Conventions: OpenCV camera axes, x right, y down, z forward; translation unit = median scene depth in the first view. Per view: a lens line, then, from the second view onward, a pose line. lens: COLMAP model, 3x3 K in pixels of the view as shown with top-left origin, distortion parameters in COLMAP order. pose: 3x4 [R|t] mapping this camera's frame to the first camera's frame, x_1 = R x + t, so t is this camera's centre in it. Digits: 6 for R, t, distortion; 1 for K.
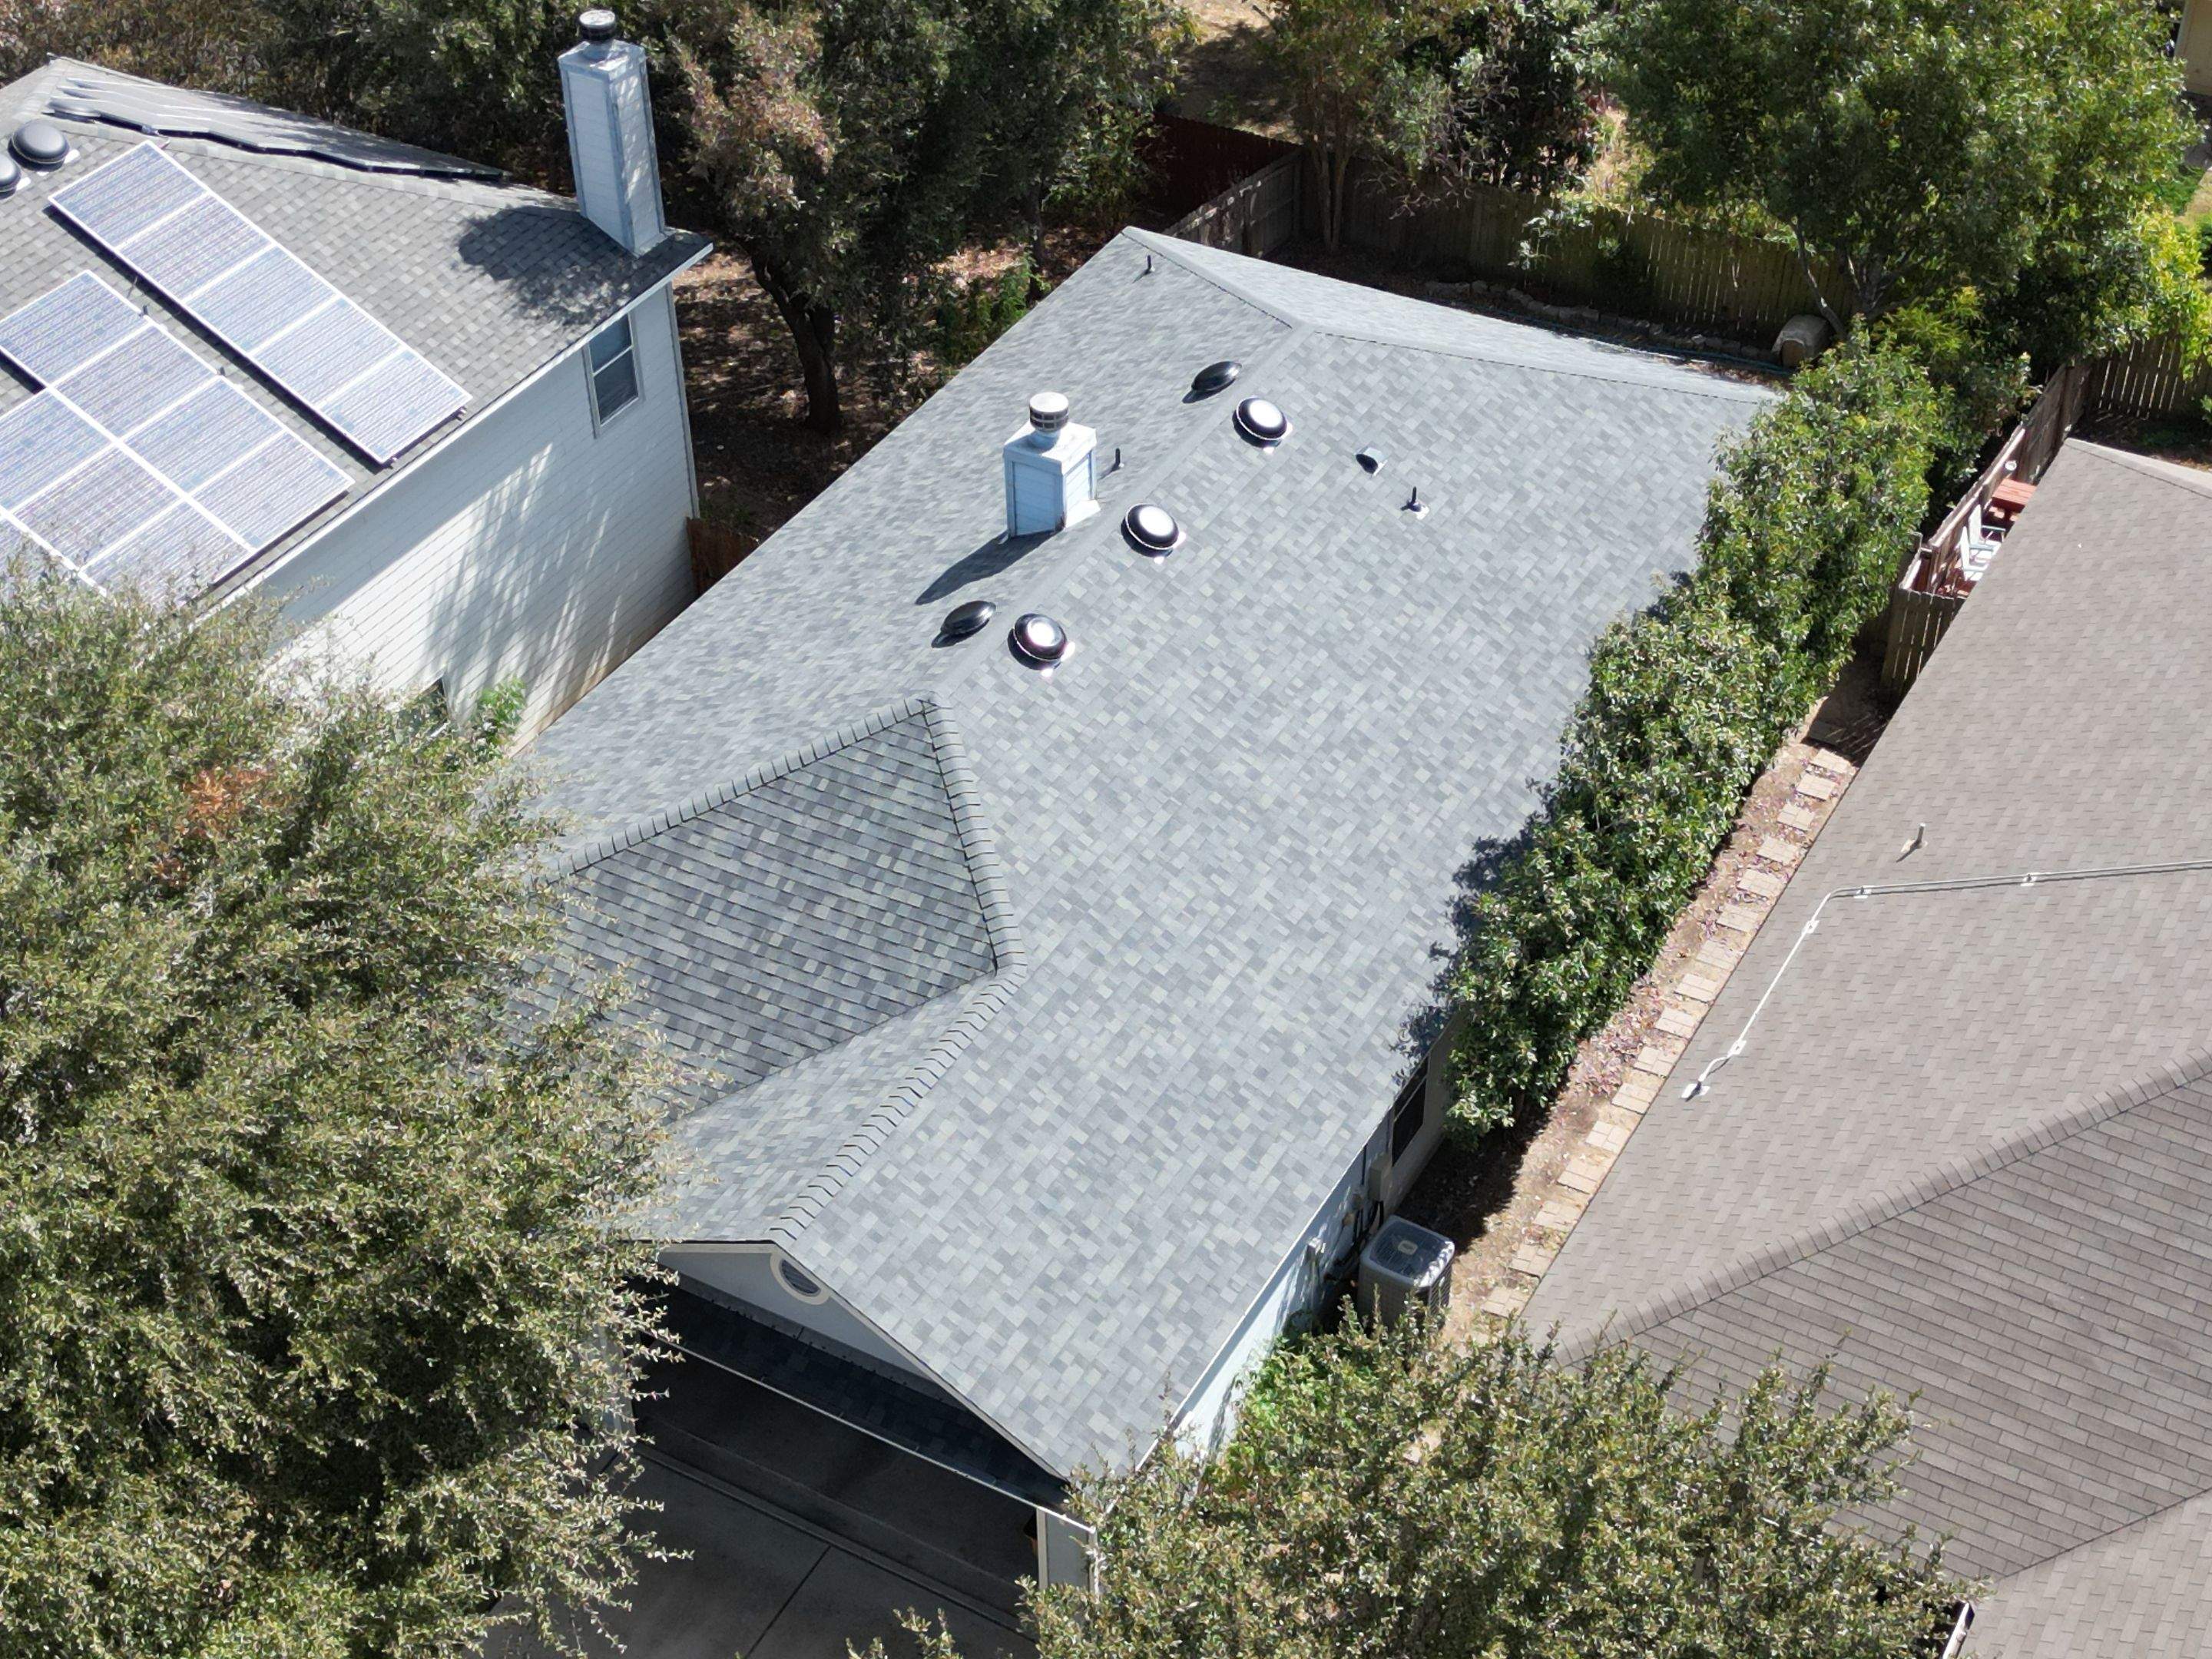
lens RADIAL K [[3078.0, 0, 1099.2], [0, 3078.0, 834.1], [0, 0, 1]] dist [0.195986, -0.638515]
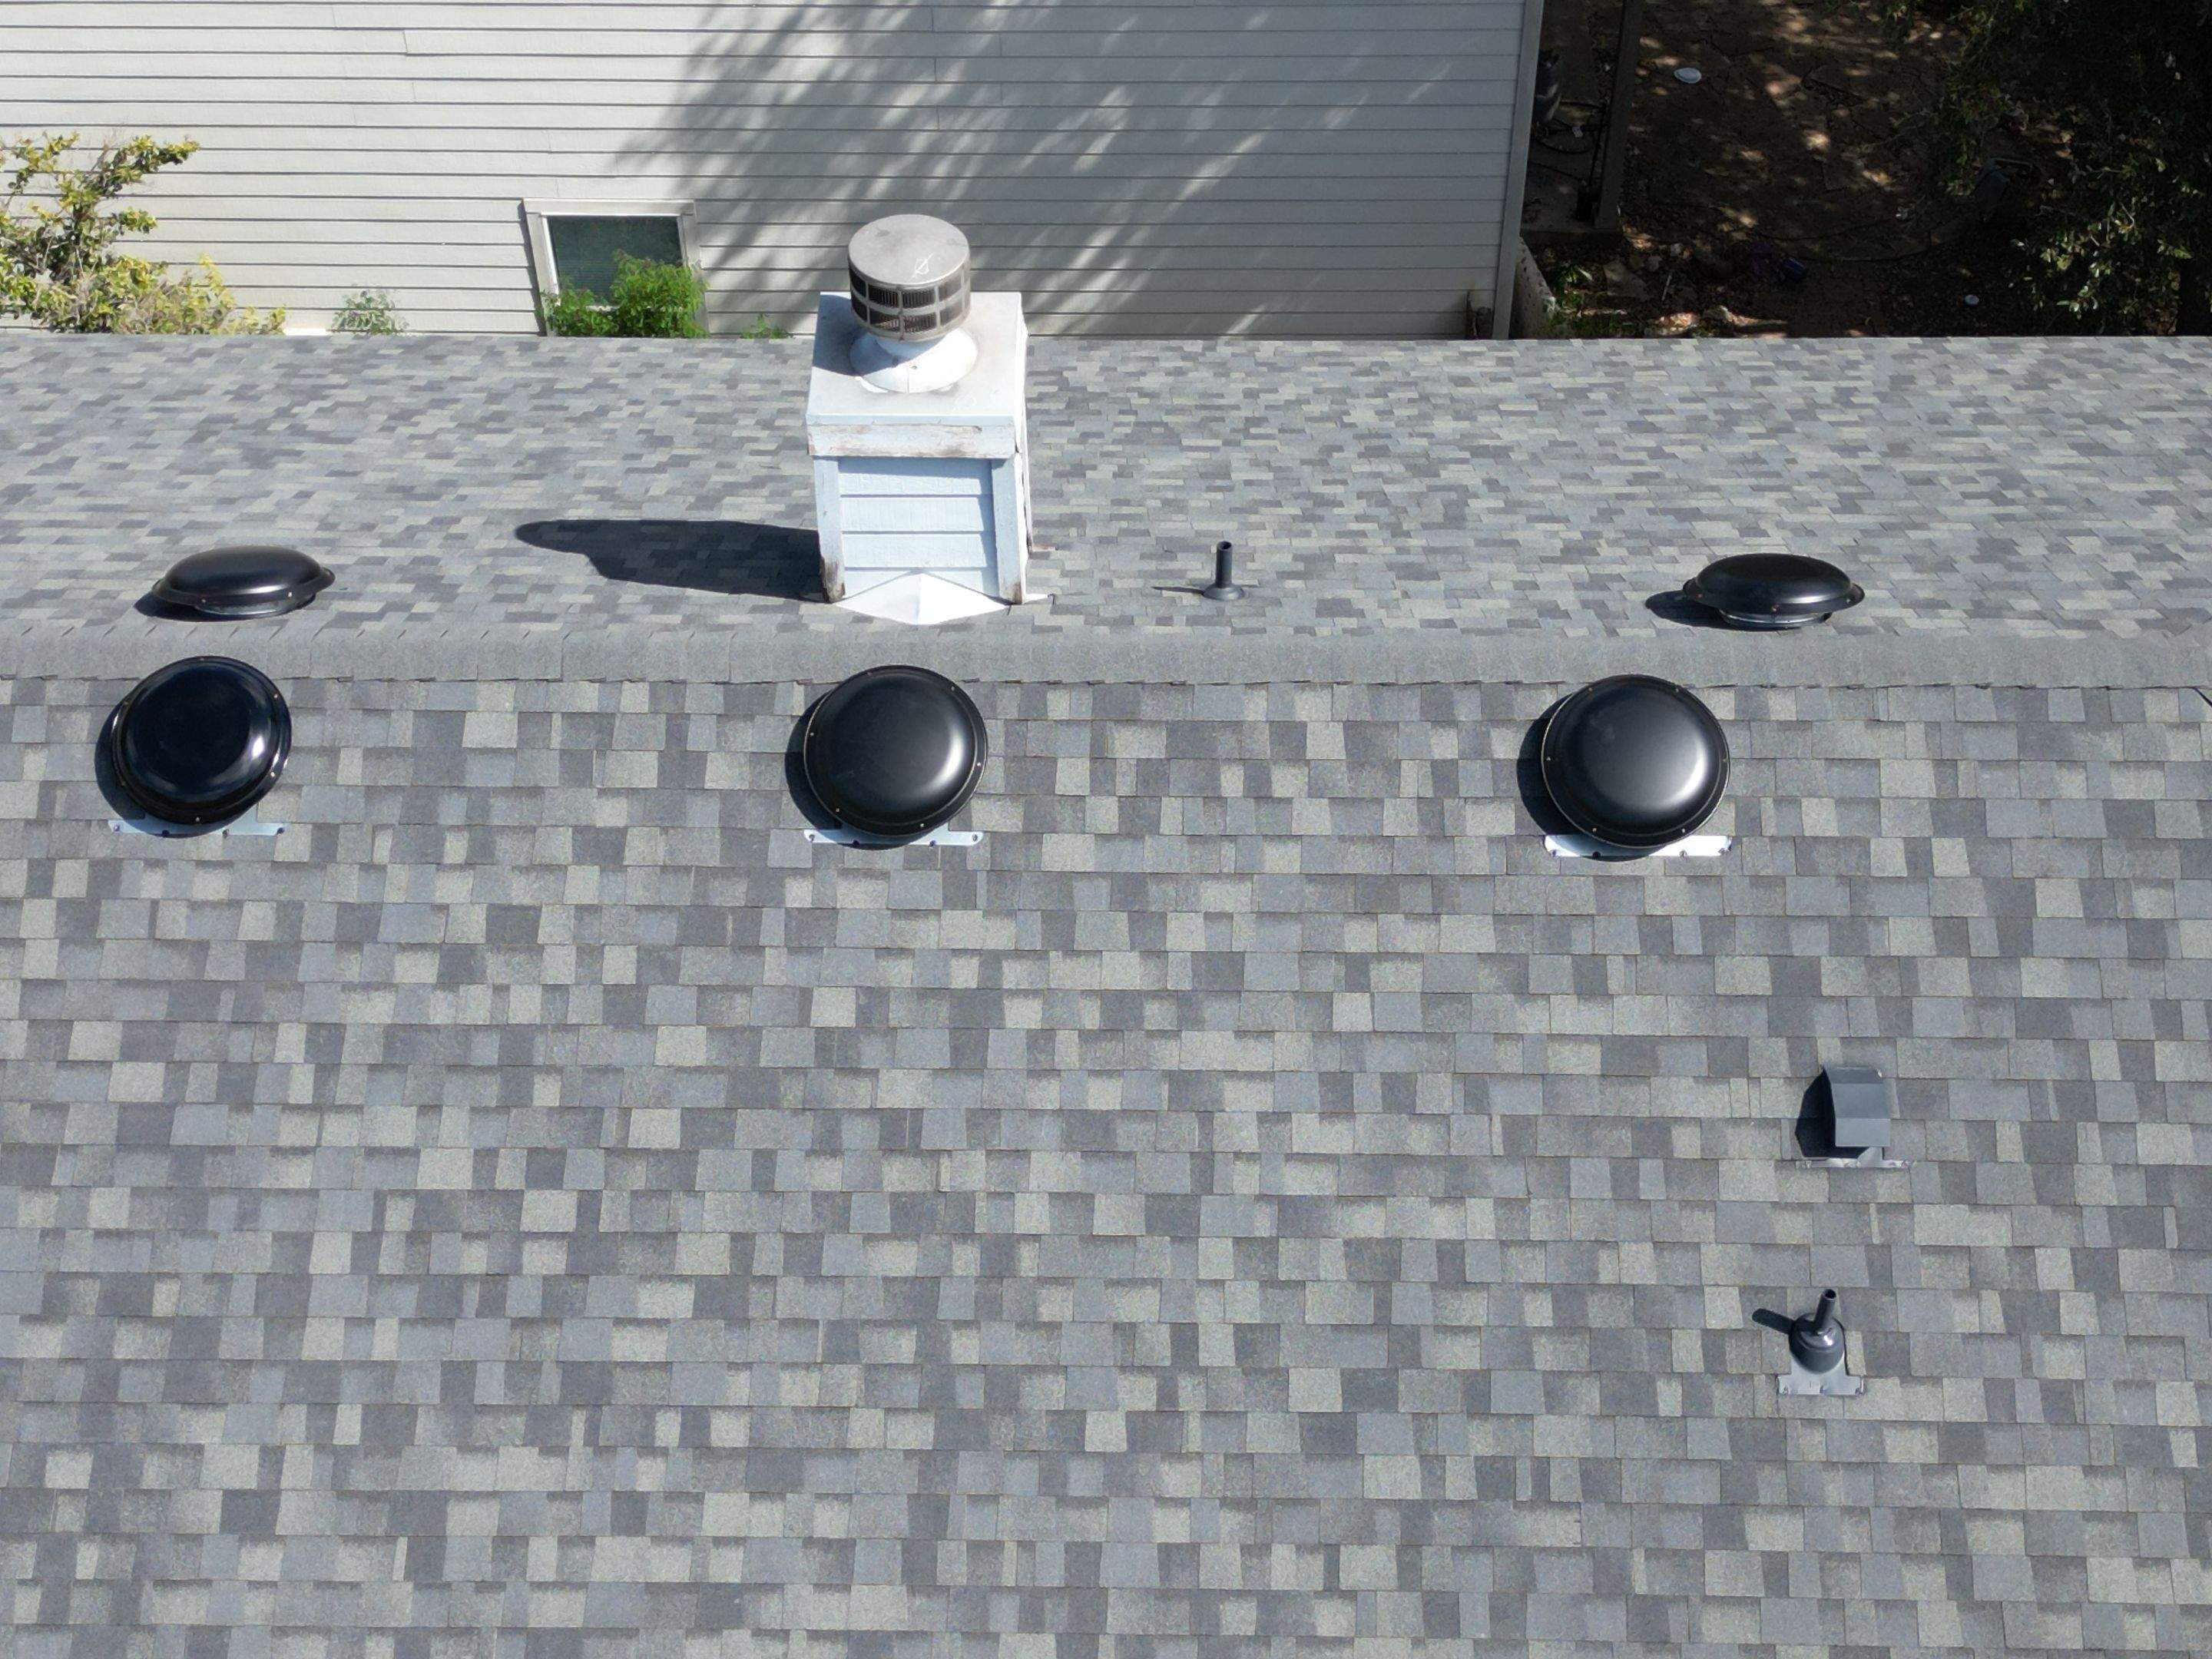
lens RADIAL K [[3078.0, 0, 1099.2], [0, 3078.0, 834.1], [0, 0, 1]] dist [0.195986, -0.638515]
pose [[0.475390, 0.628410, -0.615715, 0.245709], [-0.549959, 0.758527, 0.349546, -0.232190], [0.686694, 0.172448, 0.706196, 0.851839]]
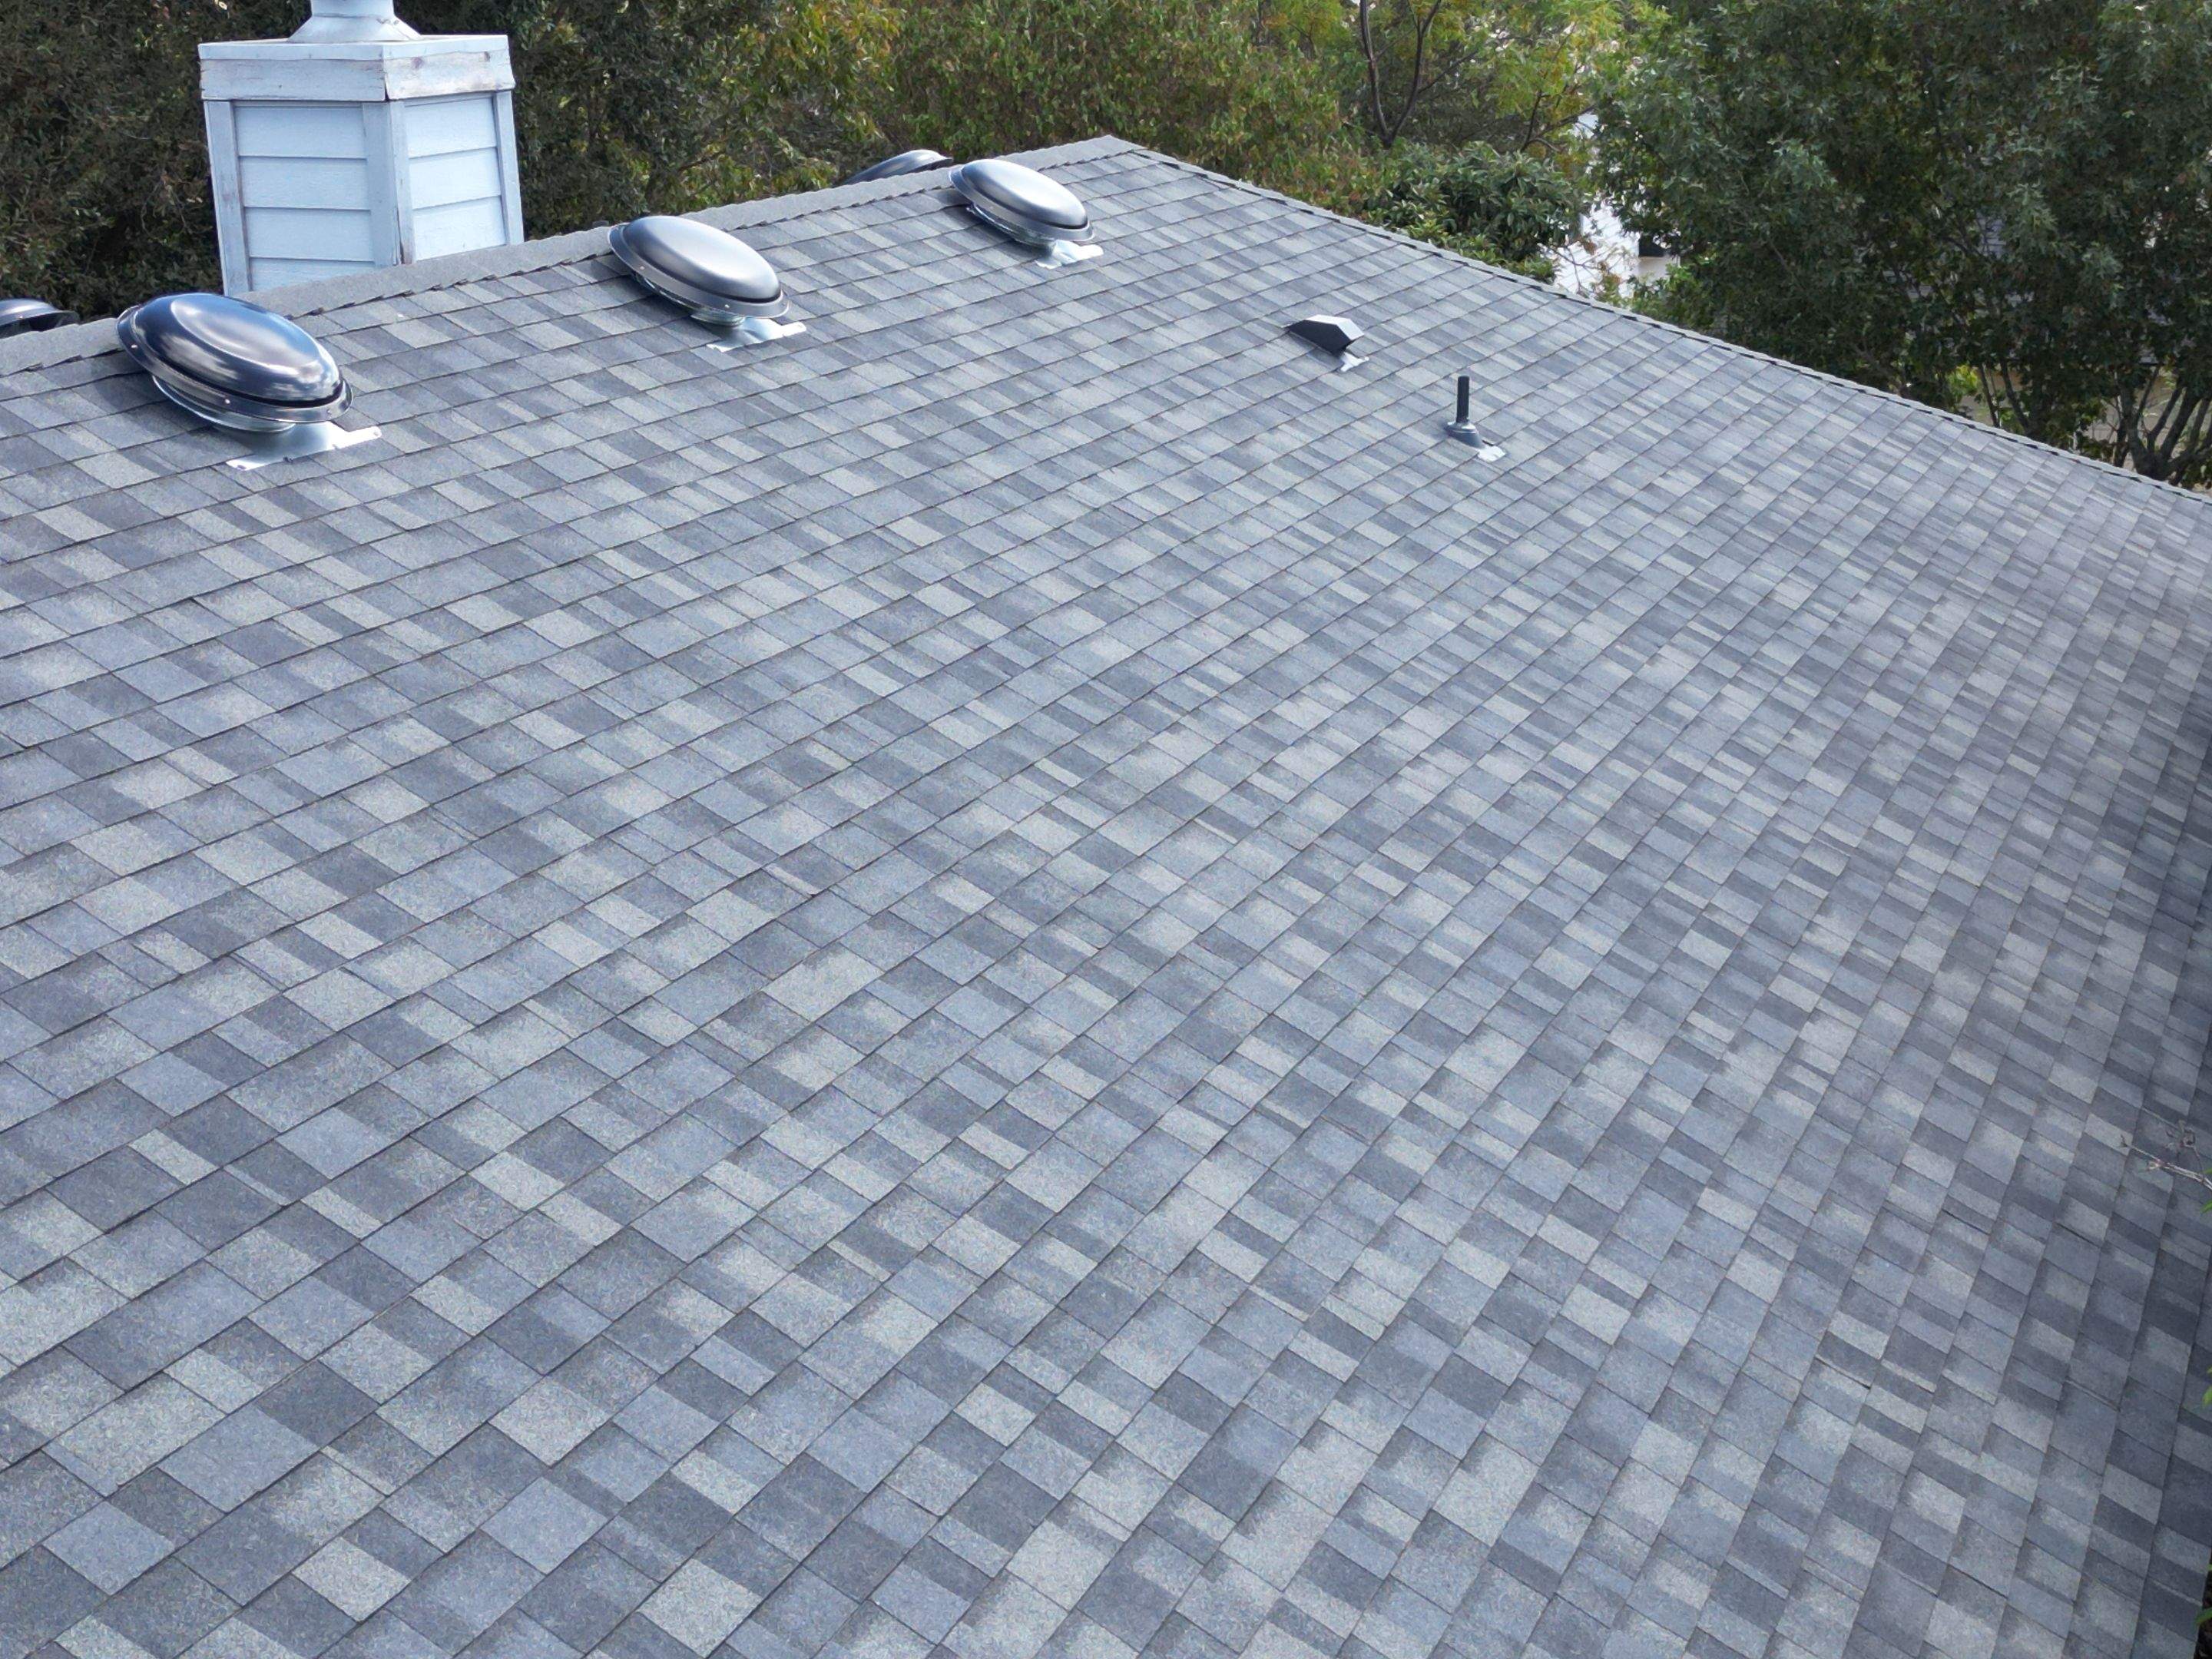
lens RADIAL K [[3078.0, 0, 1099.2], [0, 3078.0, 834.1], [0, 0, 1]] dist [0.195986, -0.638515]
pose [[0.993427, -0.035156, 0.108933, 0.022941], [0.074119, 0.922780, -0.378131, 0.075934], [-0.087228, 0.383719, 0.919321, 0.791725]]
